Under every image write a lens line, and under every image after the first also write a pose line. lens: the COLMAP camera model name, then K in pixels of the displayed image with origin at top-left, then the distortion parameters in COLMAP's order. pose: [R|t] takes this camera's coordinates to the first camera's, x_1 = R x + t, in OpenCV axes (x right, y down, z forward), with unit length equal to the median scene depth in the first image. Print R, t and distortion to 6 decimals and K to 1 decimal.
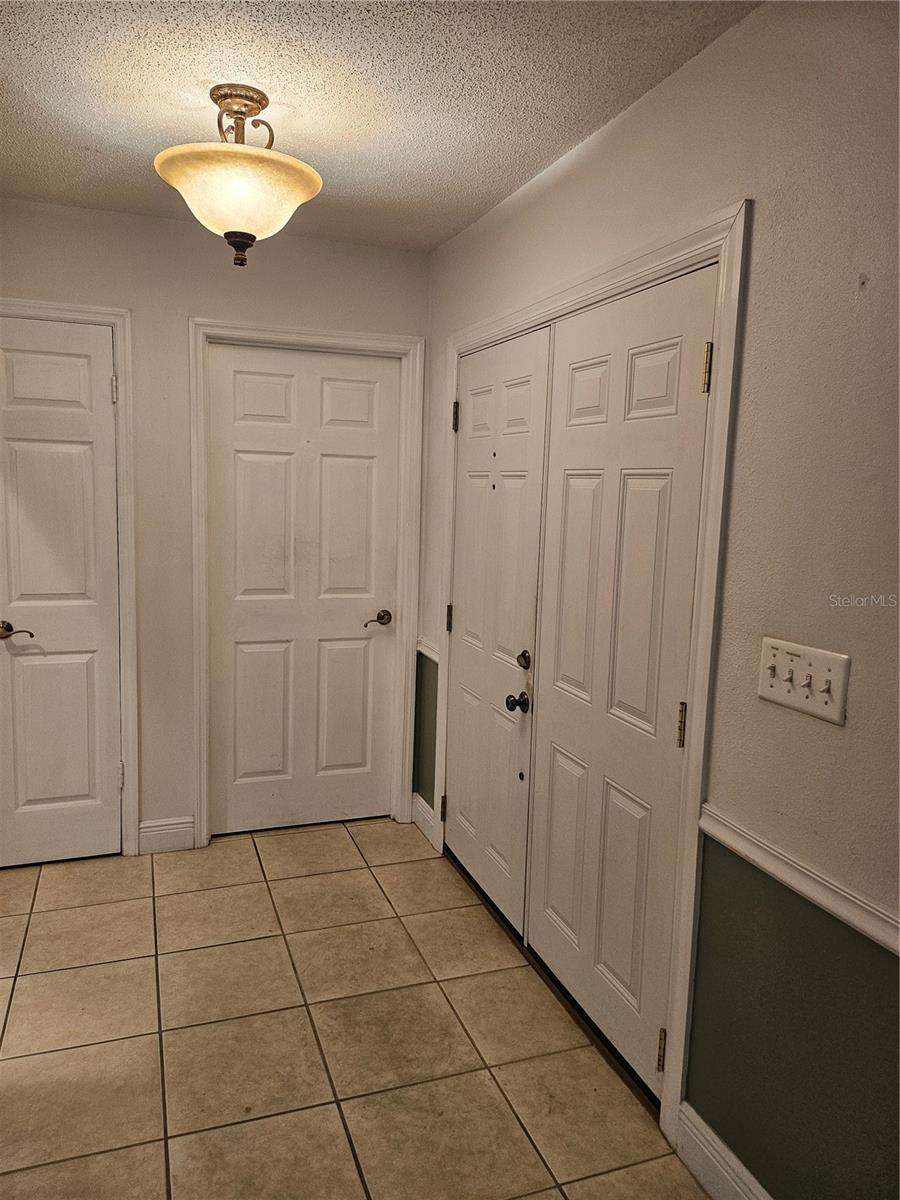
lens RADIAL K [[841.0, 0, 455.8], [0, 841.0, 591.7], [0, 0, 1]] dist [0.075349, -0.084593]
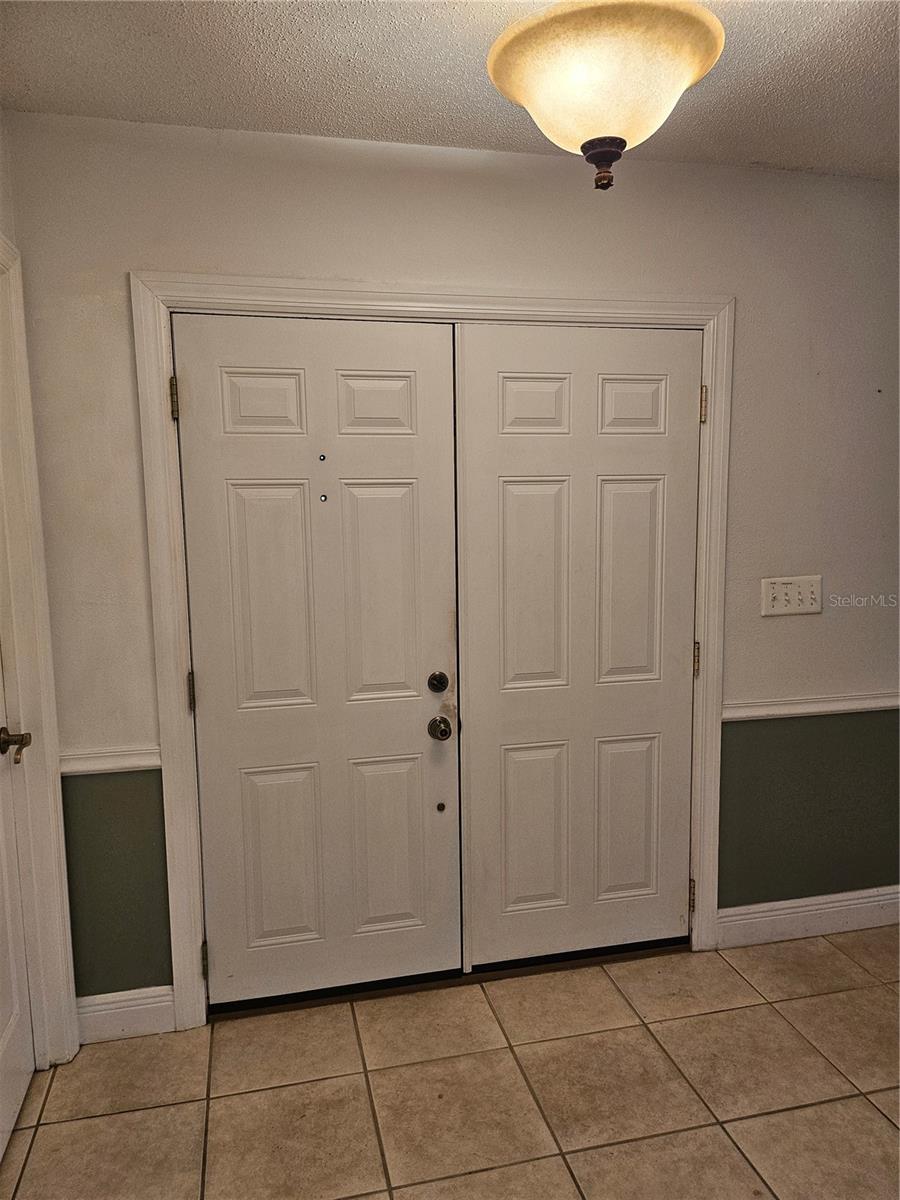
lens RADIAL K [[841.3, 0, 440.1], [0, 841.3, 607.8], [0, 0, 1]] dist [0.076484, -0.090035]
pose [[0.125111, -0.158444, 0.979409, -0.953884], [0.143276, 0.979703, 0.140190, -0.151415], [-0.981743, 0.122786, 0.145273, 1.004183]]
